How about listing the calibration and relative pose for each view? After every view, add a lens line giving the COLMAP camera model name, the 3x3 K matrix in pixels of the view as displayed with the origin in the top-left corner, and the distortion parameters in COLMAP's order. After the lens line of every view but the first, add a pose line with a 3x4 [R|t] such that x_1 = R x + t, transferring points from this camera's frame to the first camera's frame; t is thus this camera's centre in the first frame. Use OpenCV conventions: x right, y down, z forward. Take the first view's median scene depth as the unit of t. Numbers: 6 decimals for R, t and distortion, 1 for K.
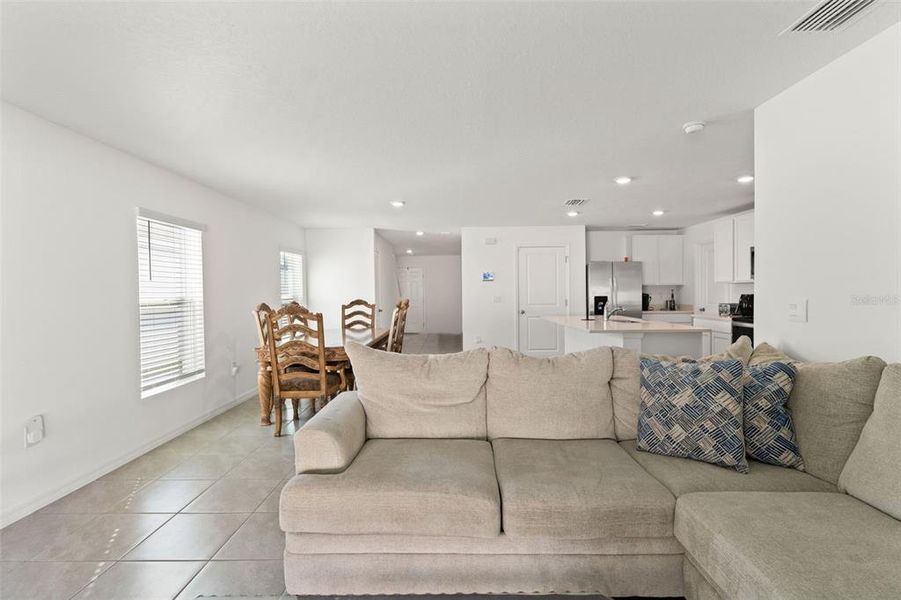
lens RADIAL K [[427.1, 0, 447.7], [0, 427.1, 295.0], [0, 0, 1]] dist [-0.000472, -0.000055]
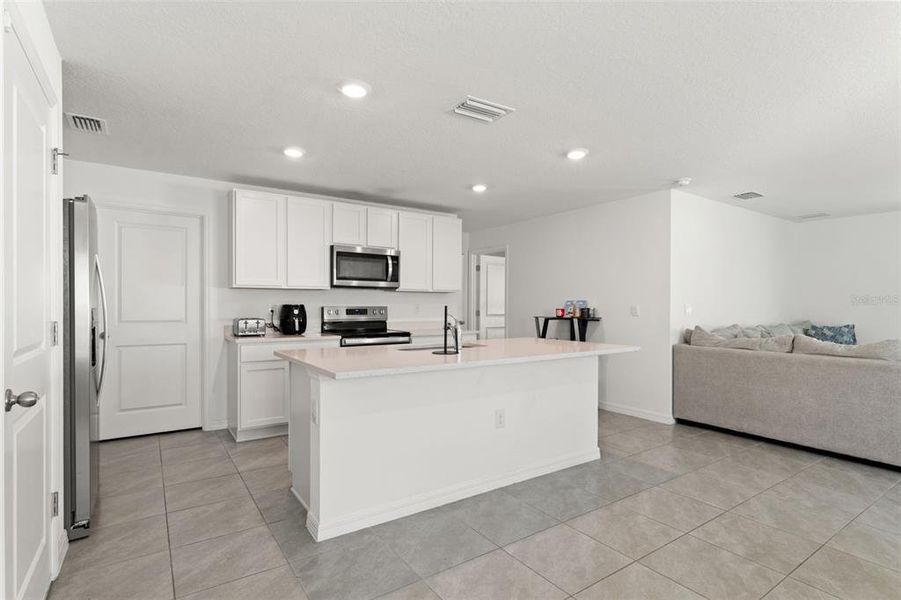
lens RADIAL K [[448.2, 0, 451.2], [0, 448.2, 308.3], [0, 0, 1]] dist [-0.001204, -0.000121]
pose [[-0.576832, 0.002204, 0.816860, -0.073395], [0.008531, 0.999958, 0.003326, 0.003530], [-0.816818, 0.008887, -0.576827, 0.976113]]
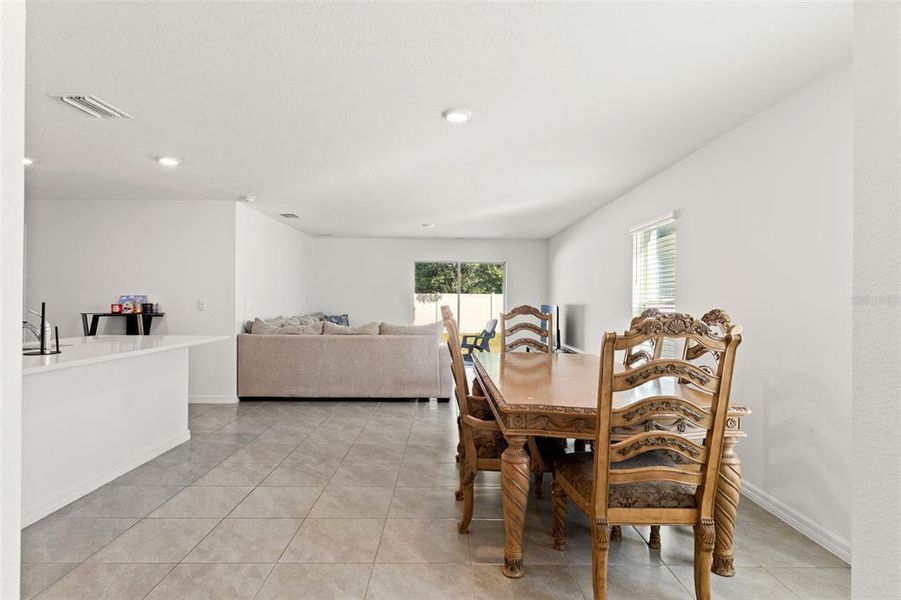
lens RADIAL K [[471.5, 0, 450.5], [0, 471.5, 300.0], [0, 0, 1]] dist [-0.001574, -0.000510]
pose [[-0.999690, 0.005271, -0.024331, -0.069584], [0.005146, 0.999973, 0.005175, 0.000593], [0.024358, 0.005048, -0.999691, 1.139760]]
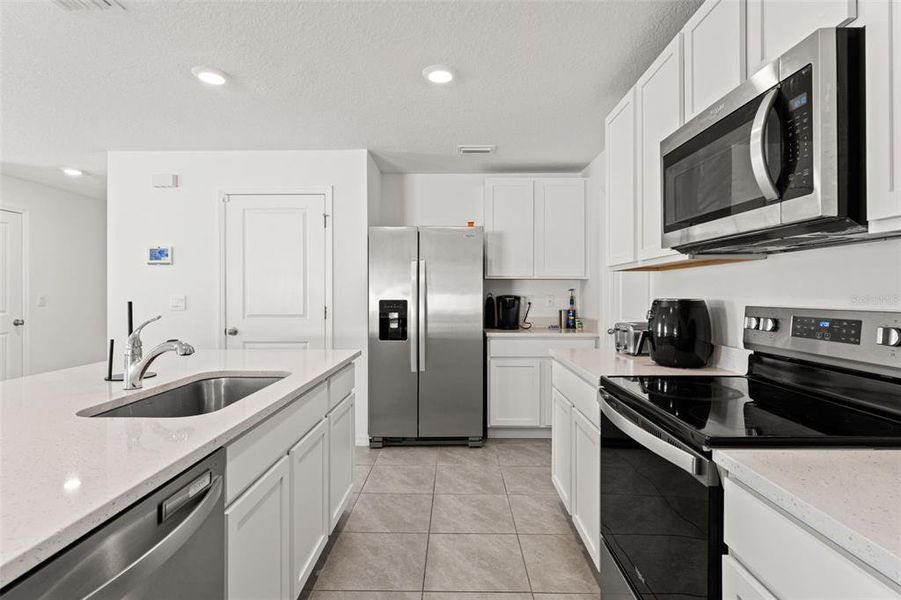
lens RADIAL K [[455.6, 0, 445.3], [0, 455.6, 293.9], [0, 0, 1]] dist [-0.001607, -0.000376]
pose [[0.999916, 0.011254, -0.006460, 0.418455], [-0.011291, 0.999921, -0.005598, -0.001725], [0.006397, 0.005671, 0.999963, 0.506350]]
